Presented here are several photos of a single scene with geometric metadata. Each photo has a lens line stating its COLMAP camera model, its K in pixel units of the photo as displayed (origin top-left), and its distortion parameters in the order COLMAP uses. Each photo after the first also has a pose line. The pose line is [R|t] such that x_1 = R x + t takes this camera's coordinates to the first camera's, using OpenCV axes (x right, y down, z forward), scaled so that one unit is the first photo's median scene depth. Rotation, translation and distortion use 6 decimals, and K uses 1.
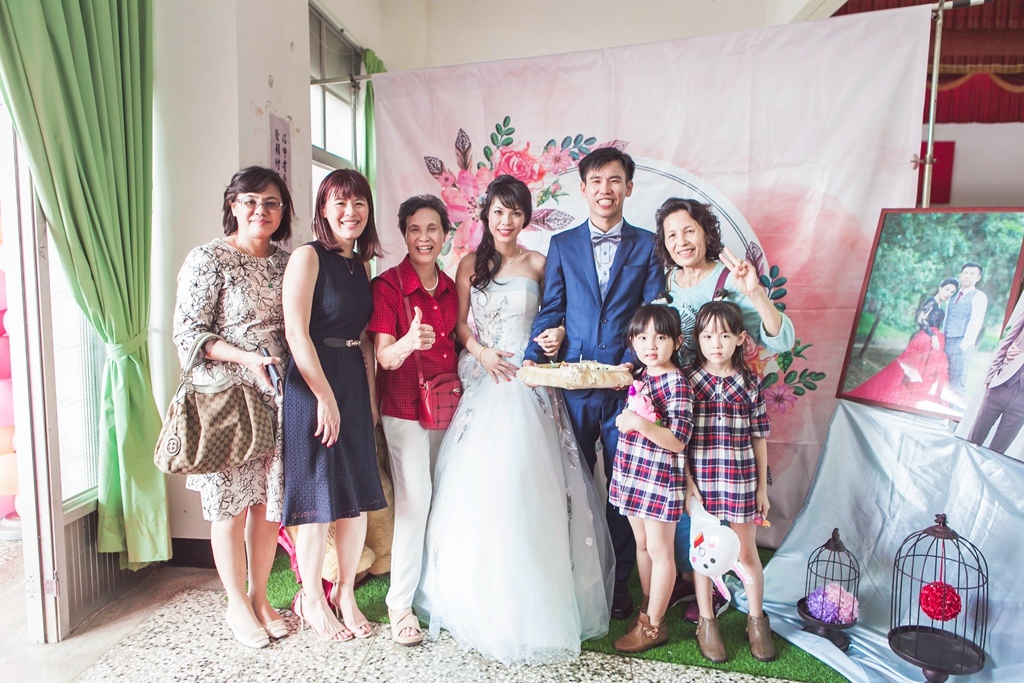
lens RADIAL K [[773.1, 0, 500.4], [0, 773.1, 347.0], [0, 0, 1]] dist [0.017115, -0.003015]
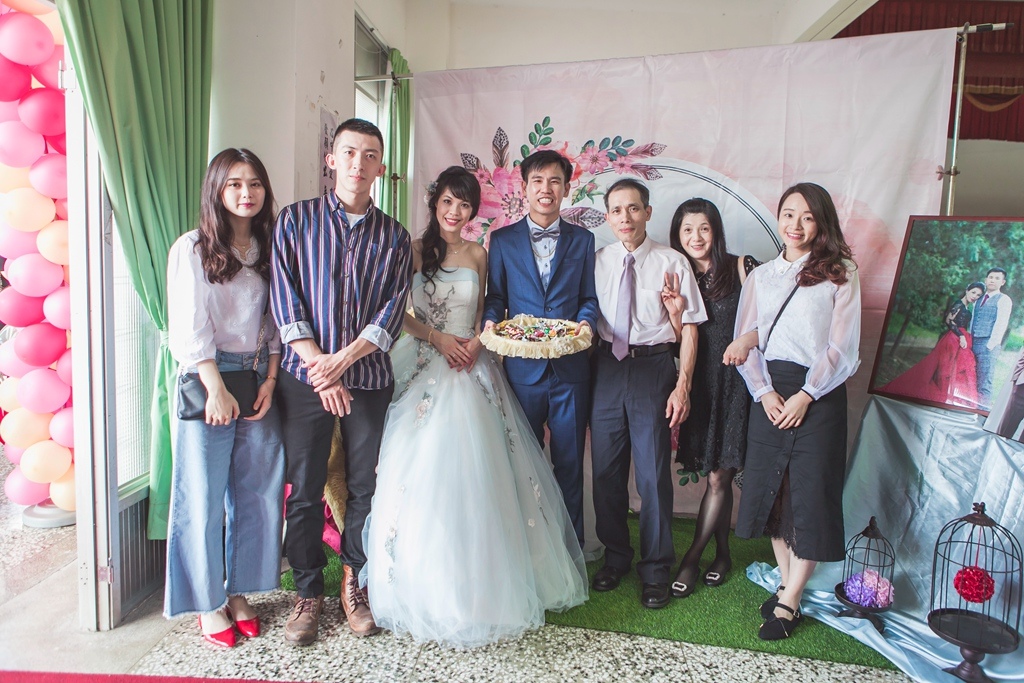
lens RADIAL K [[761.5, 0, 517.4], [0, 761.5, 326.6], [0, 0, 1]] dist [-0.012707, 0.019237]
pose [[0.998228, 0.016496, 0.057166, -0.110270], [-0.015388, 0.999686, -0.019770, 0.003267], [-0.057474, 0.018856, 0.998169, -0.007025]]
